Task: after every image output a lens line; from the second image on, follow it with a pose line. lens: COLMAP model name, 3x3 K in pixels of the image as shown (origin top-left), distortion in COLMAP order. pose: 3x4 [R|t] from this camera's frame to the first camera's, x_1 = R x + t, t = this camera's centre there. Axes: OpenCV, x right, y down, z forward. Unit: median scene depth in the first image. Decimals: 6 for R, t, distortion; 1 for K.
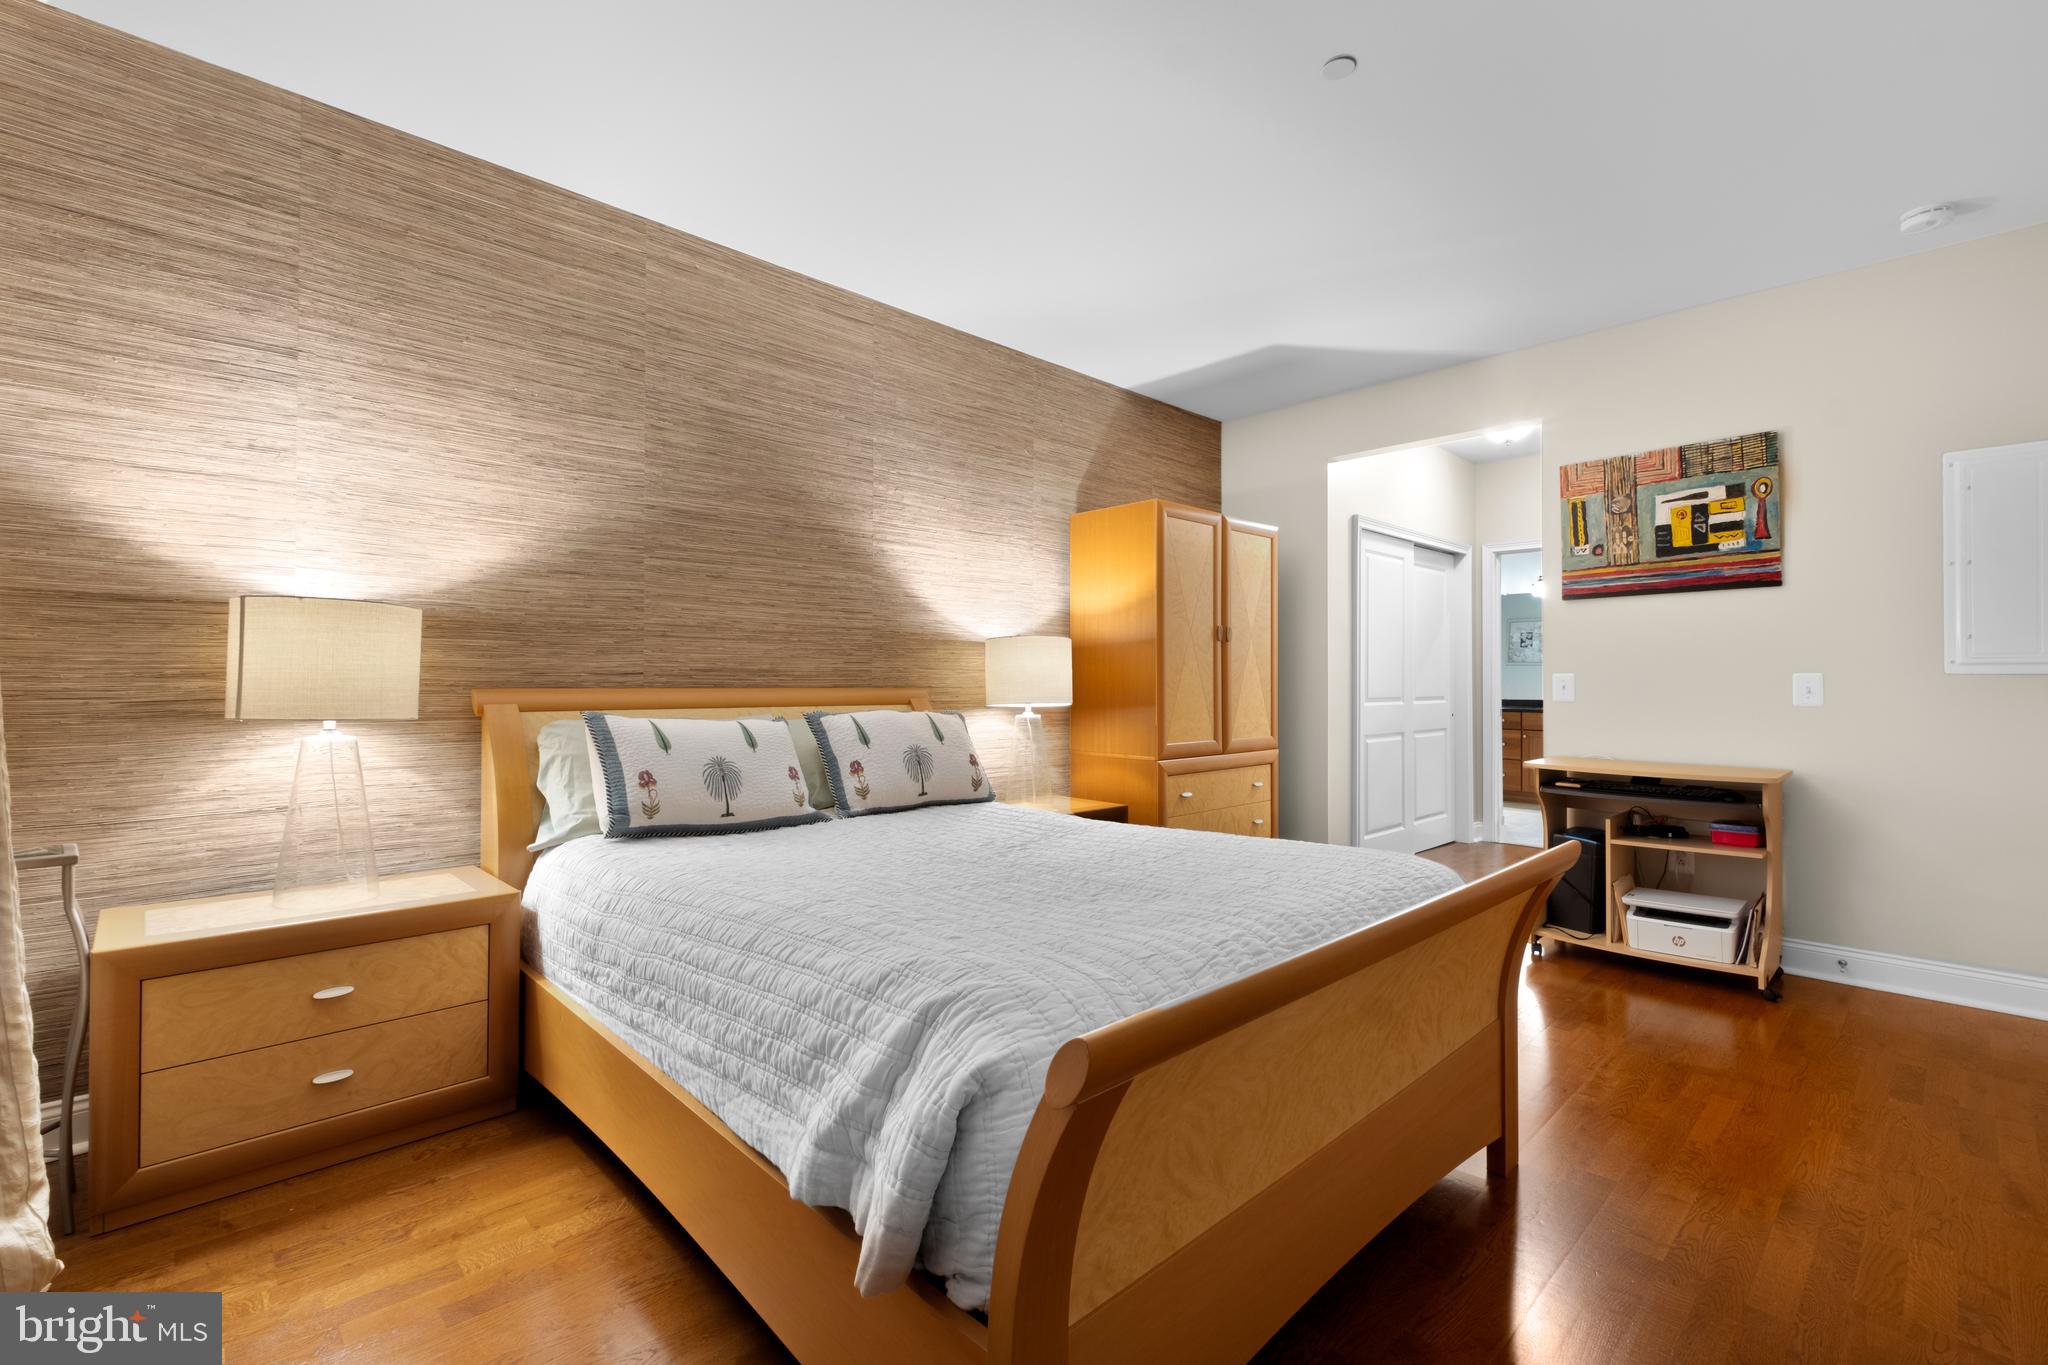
lens RADIAL K [[892.3, 0, 1037.4], [0, 892.3, 672.9], [0, 0, 1]] dist [0.002333, -0.004604]
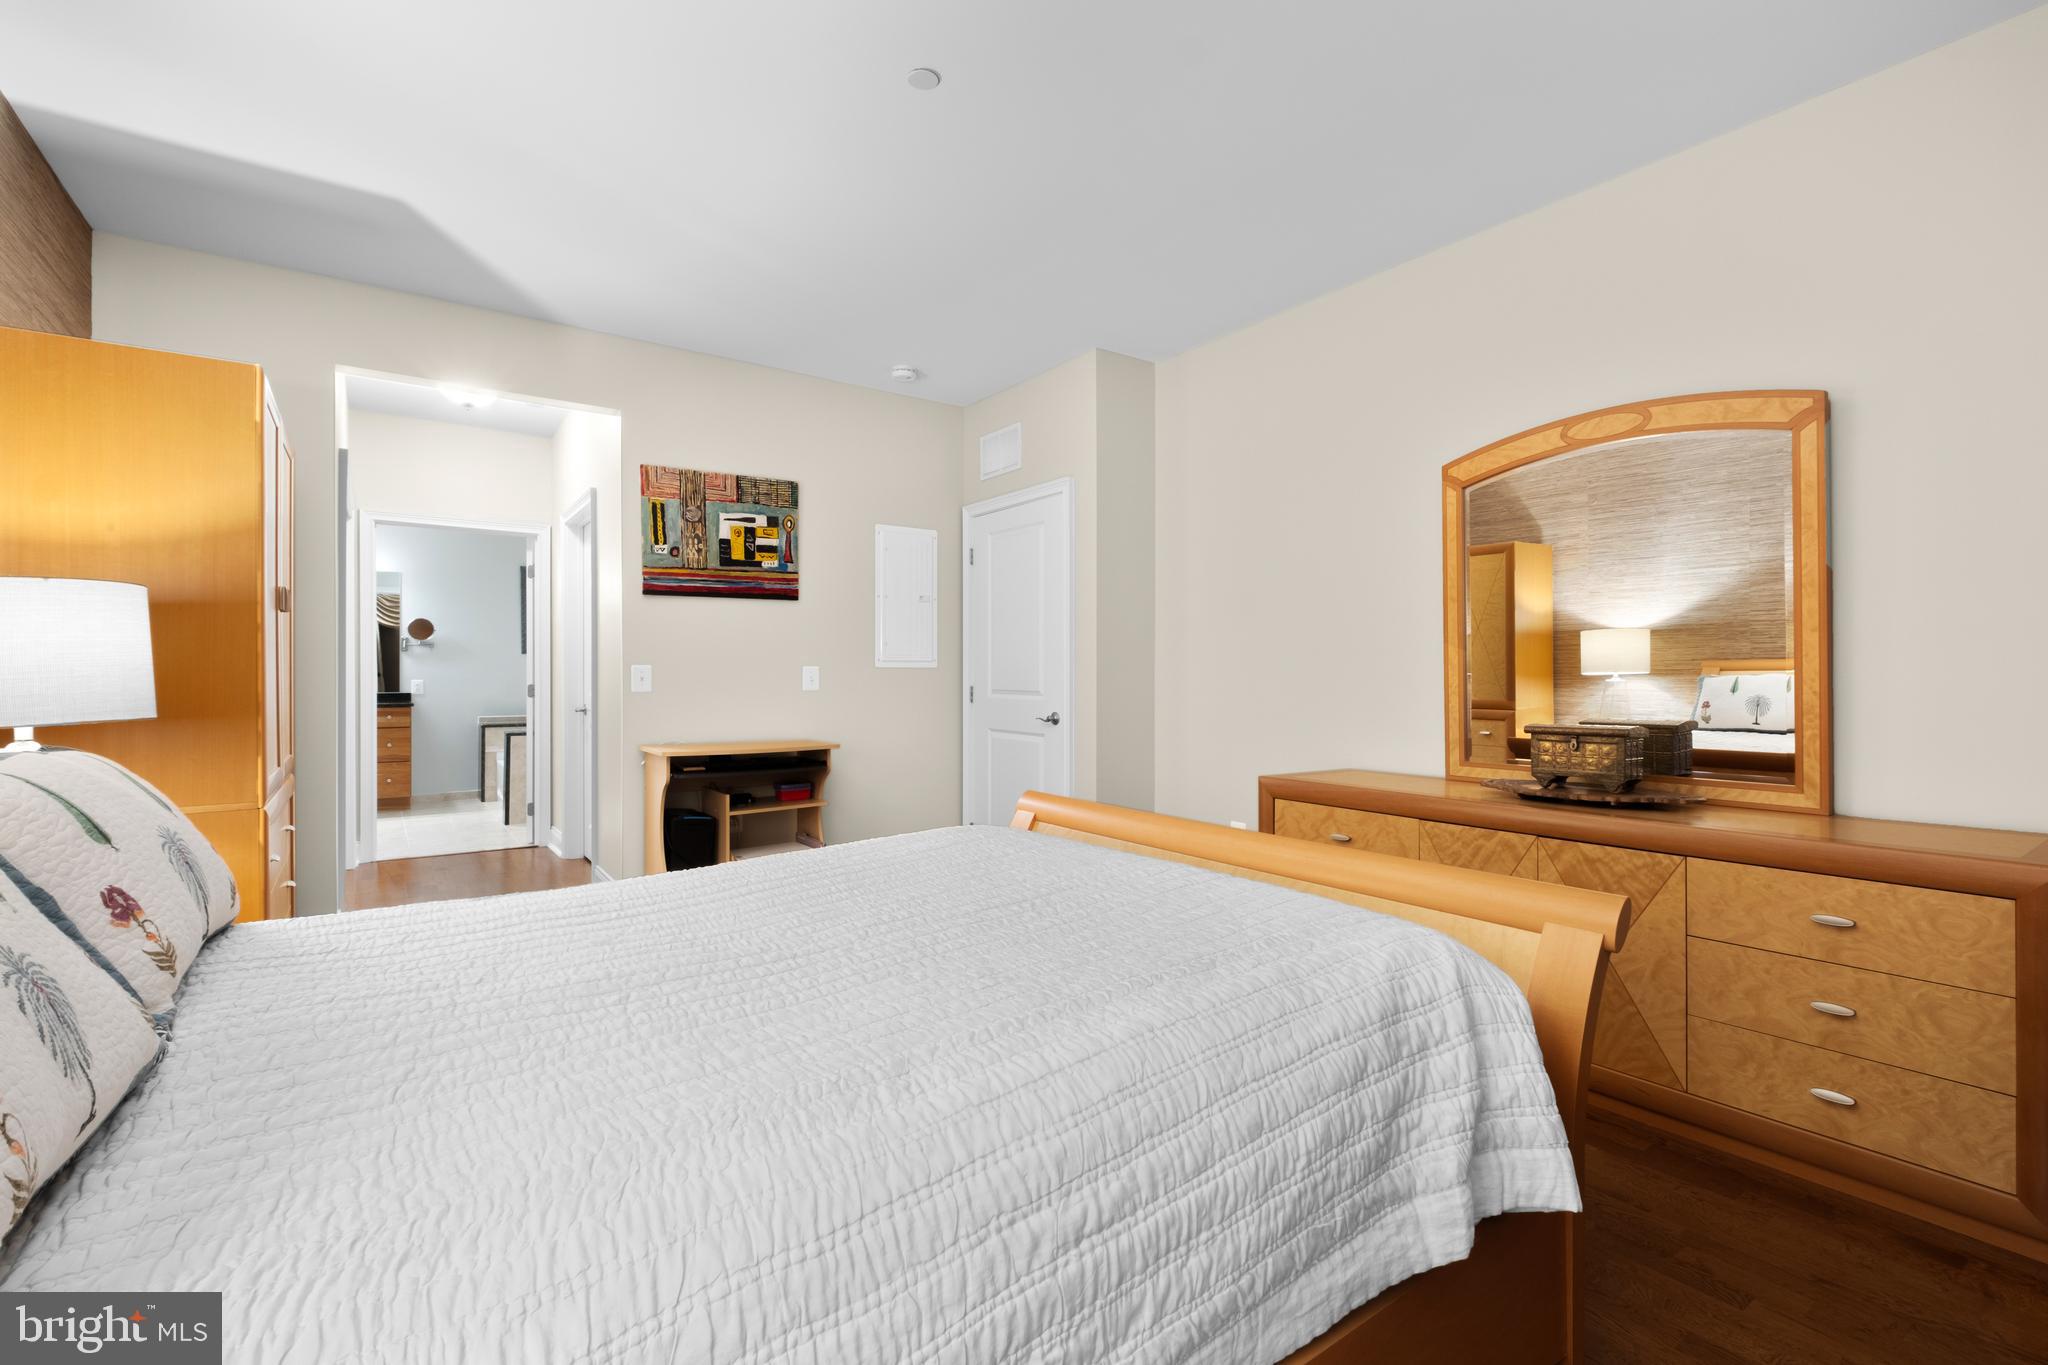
lens RADIAL K [[892.3, 0, 1037.4], [0, 892.3, 672.9], [0, 0, 1]] dist [0.002333, -0.004604]
pose [[0.134968, -0.002977, 0.990845, -0.408850], [-0.008698, 0.999953, 0.004190, 0.001437], [-0.990812, -0.009184, 0.134936, 0.441151]]
